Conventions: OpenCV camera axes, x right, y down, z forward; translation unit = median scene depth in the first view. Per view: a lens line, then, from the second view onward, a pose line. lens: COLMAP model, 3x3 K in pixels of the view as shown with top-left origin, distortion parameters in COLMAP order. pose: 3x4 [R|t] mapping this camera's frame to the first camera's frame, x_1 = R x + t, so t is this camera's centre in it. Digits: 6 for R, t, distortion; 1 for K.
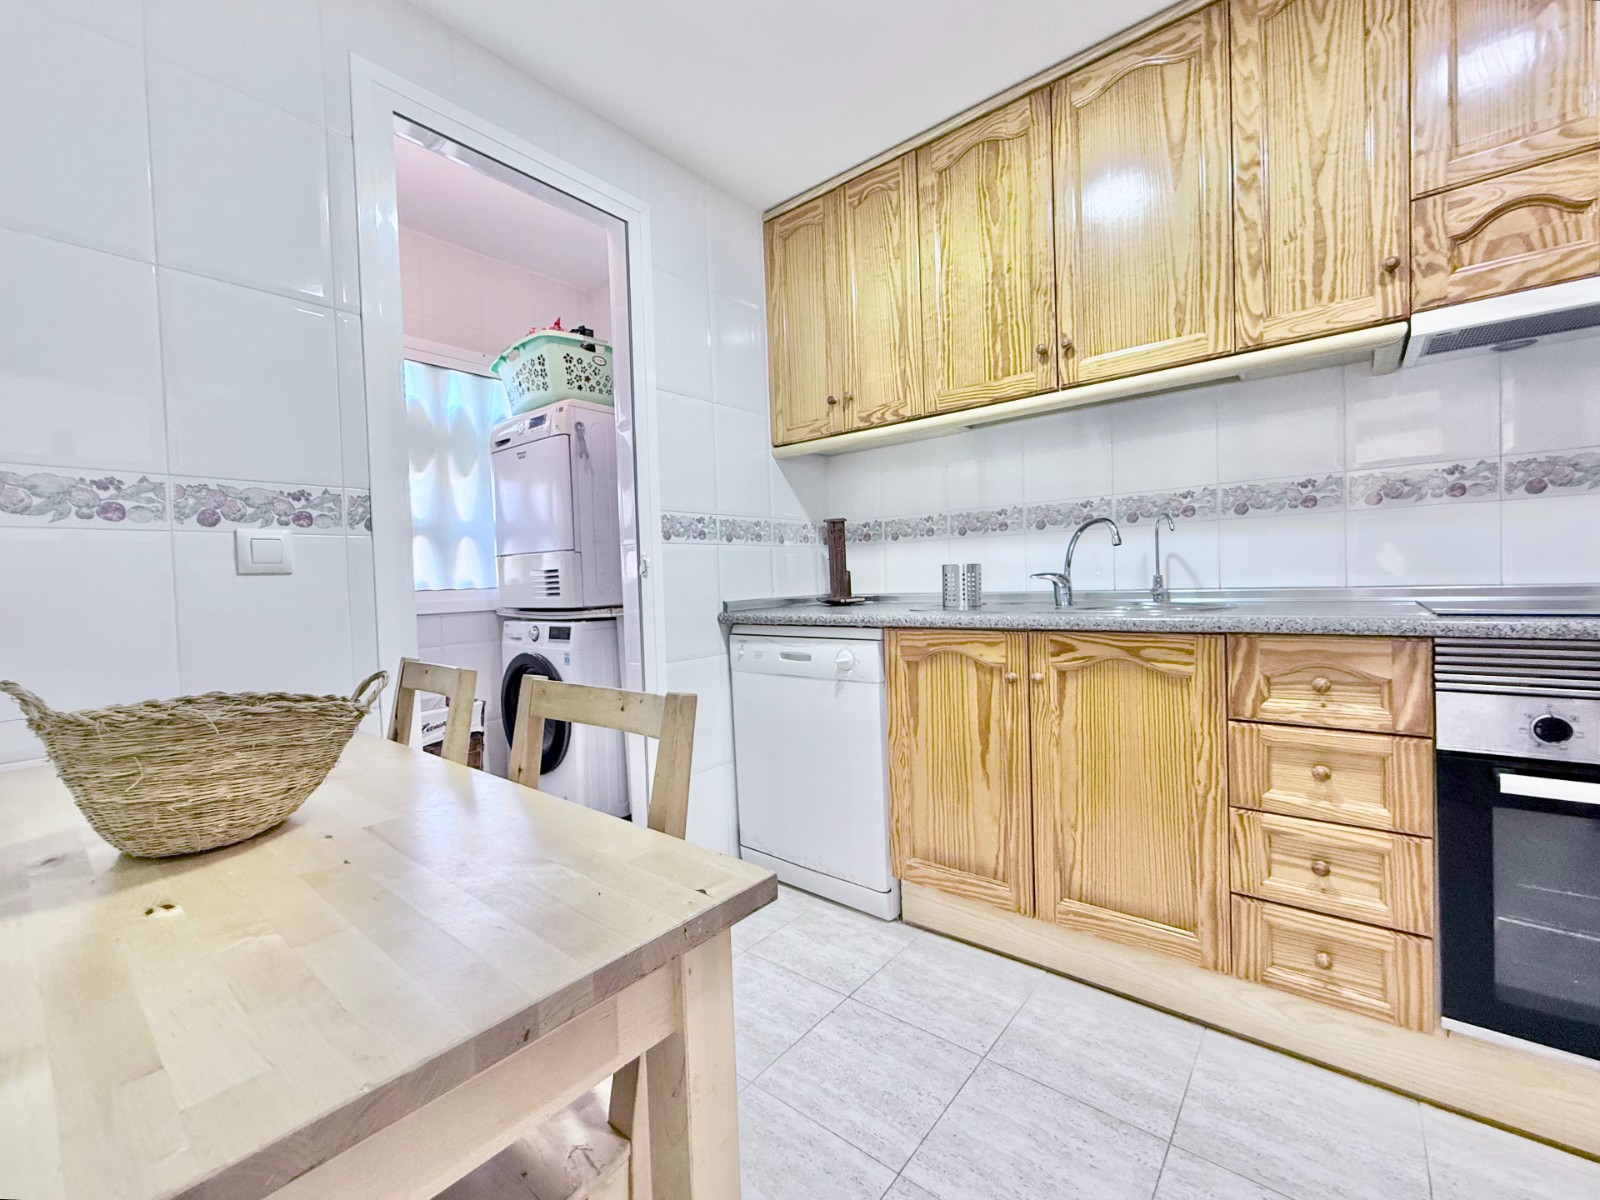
lens RADIAL K [[674.3, 0, 786.1], [0, 674.3, 597.6], [0, 0, 1]] dist [-0.002136, 0.000263]
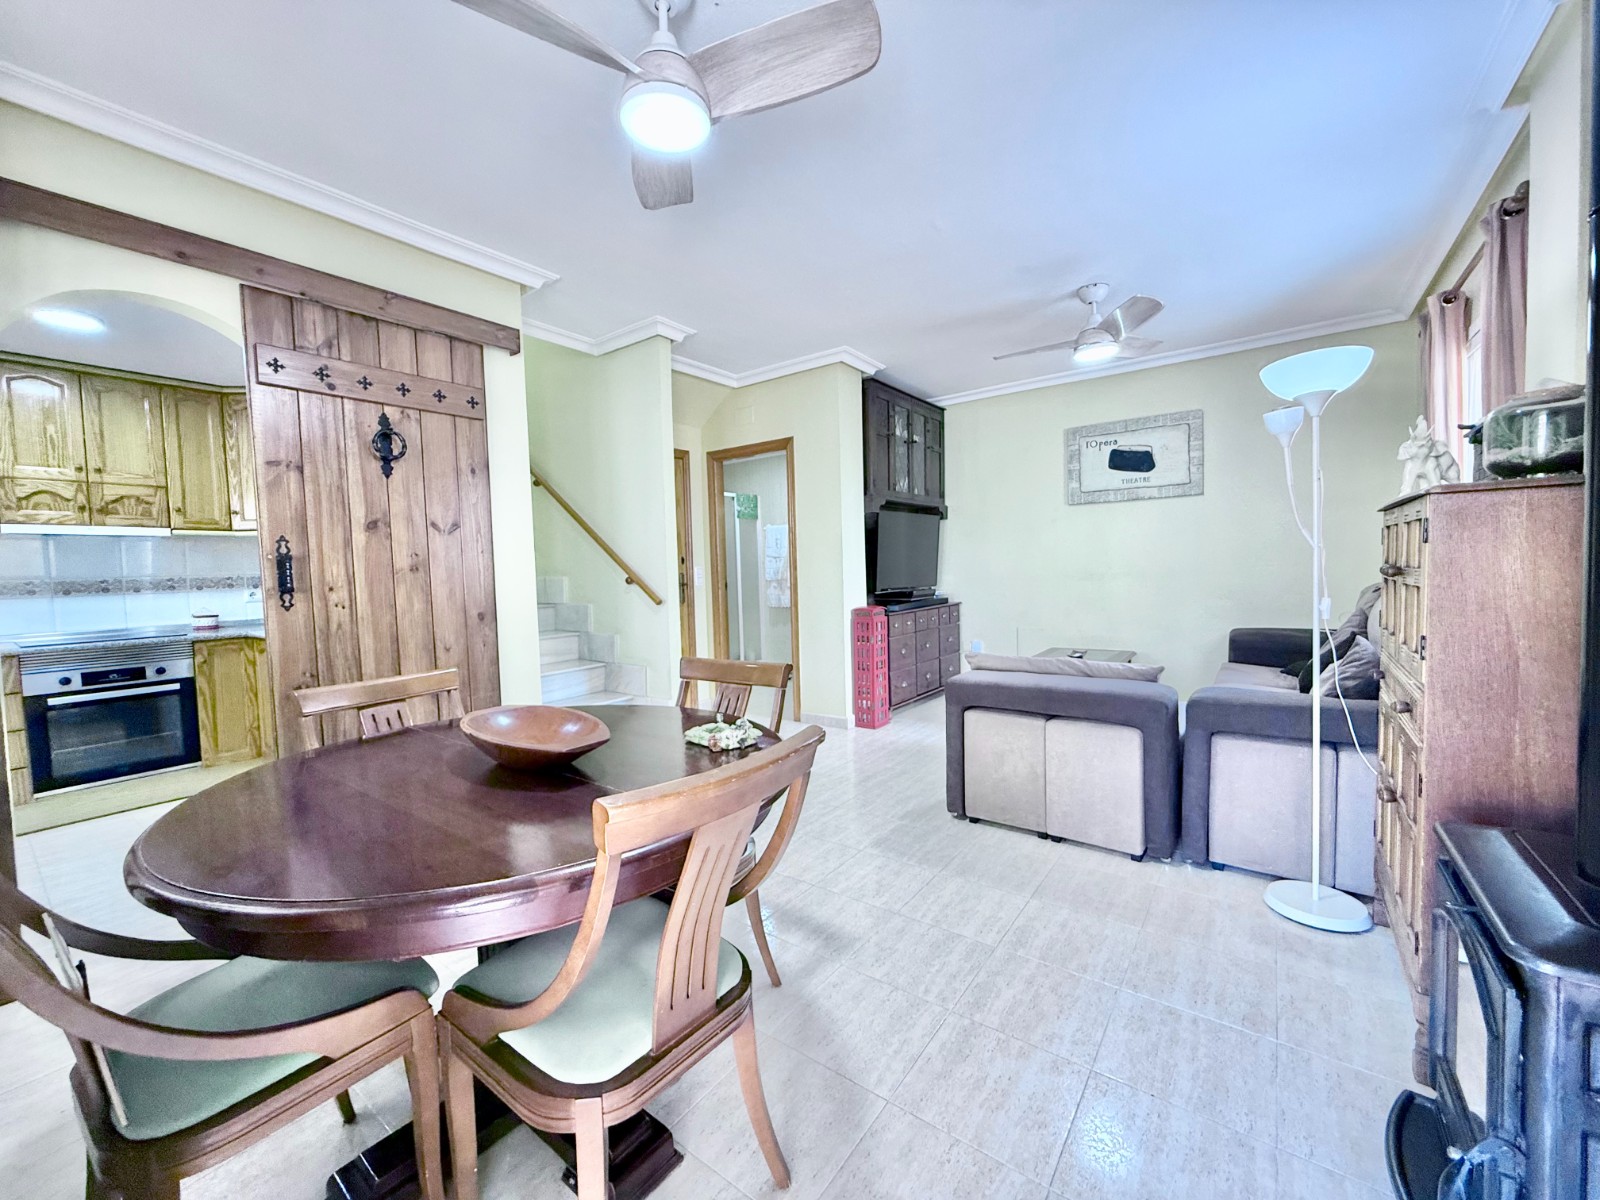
lens RADIAL K [[640.3, 0, 801.9], [0, 640.3, 596.0], [0, 0, 1]] dist [-0.002950, 0.000499]
pose [[-0.057969, -0.011340, 0.998254, -1.192467], [0.059719, 0.998105, 0.014806, -0.020903], [-0.996531, 0.060473, -0.057182, -1.342982]]
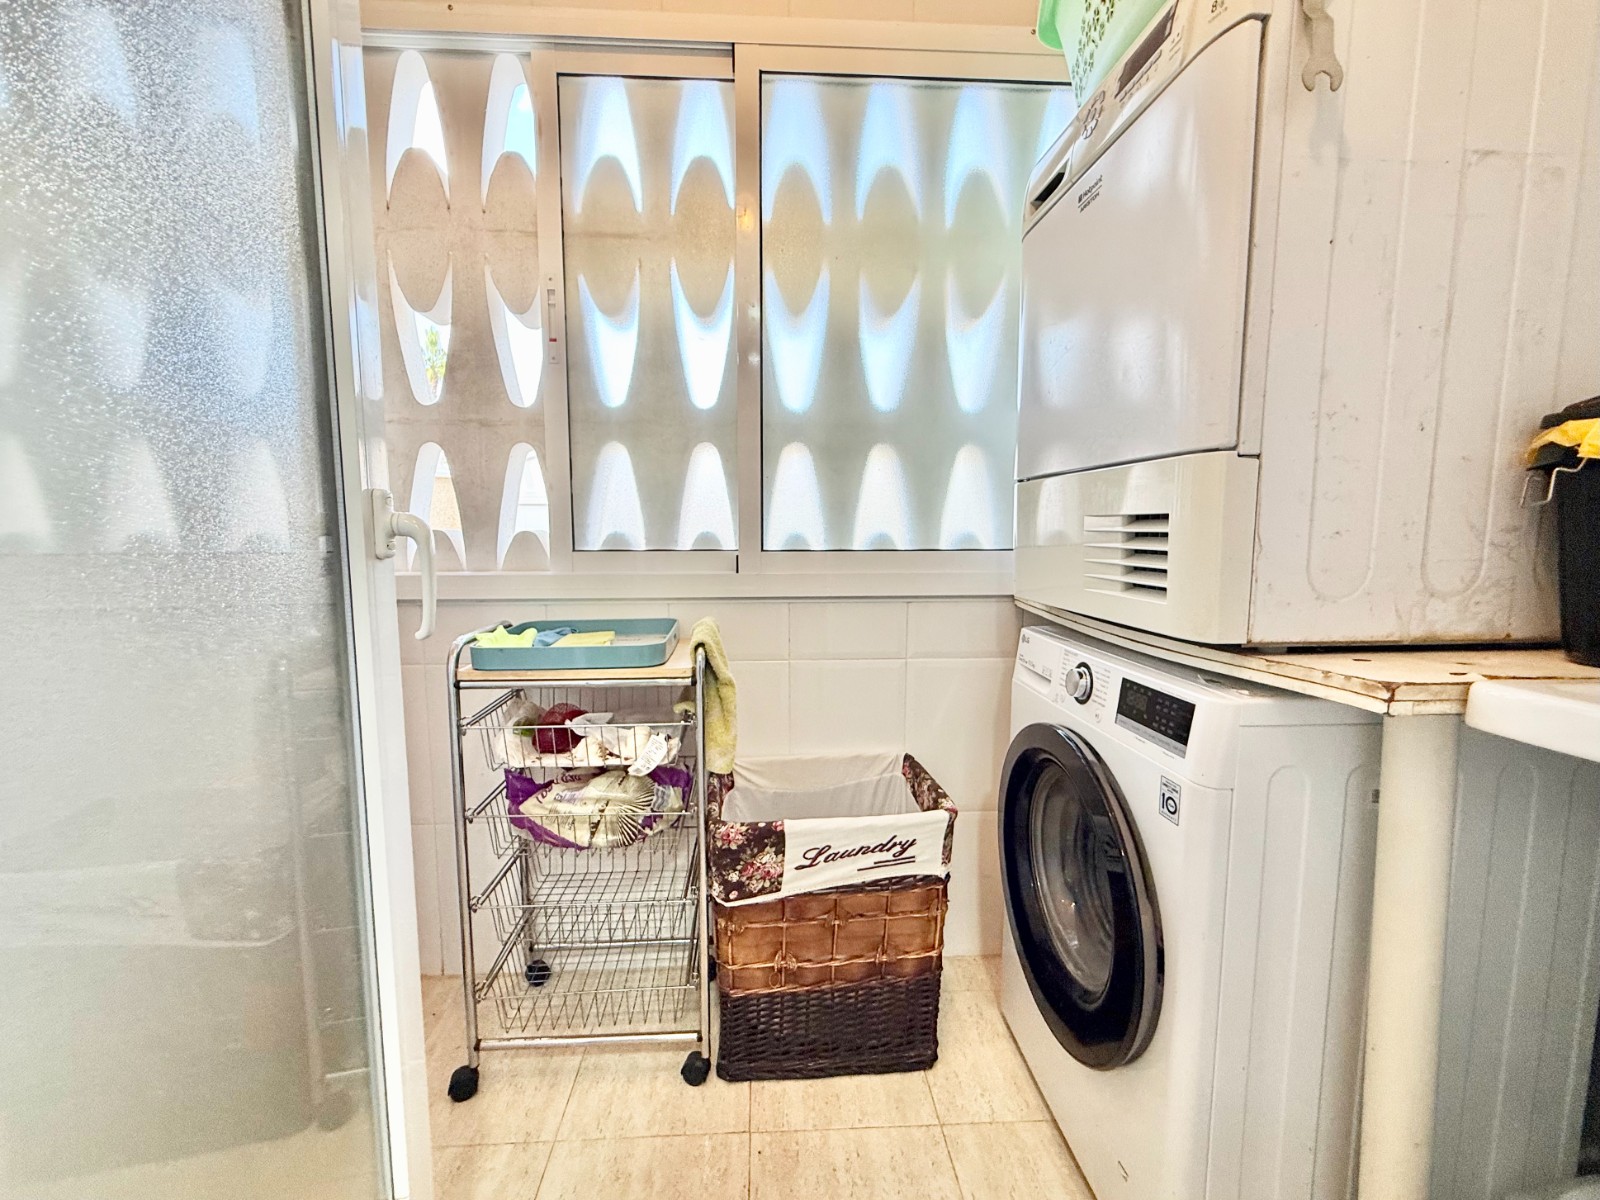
lens RADIAL K [[640.3, 0, 807.2], [0, 640.3, 599.5], [0, 0, 1]] dist [-0.002950, 0.000499]
pose [[0.686296, 0.111882, -0.718666, -0.357124], [-0.042433, 0.992574, 0.114003, -0.043642], [0.726084, -0.047745, 0.685946, 1.019173]]
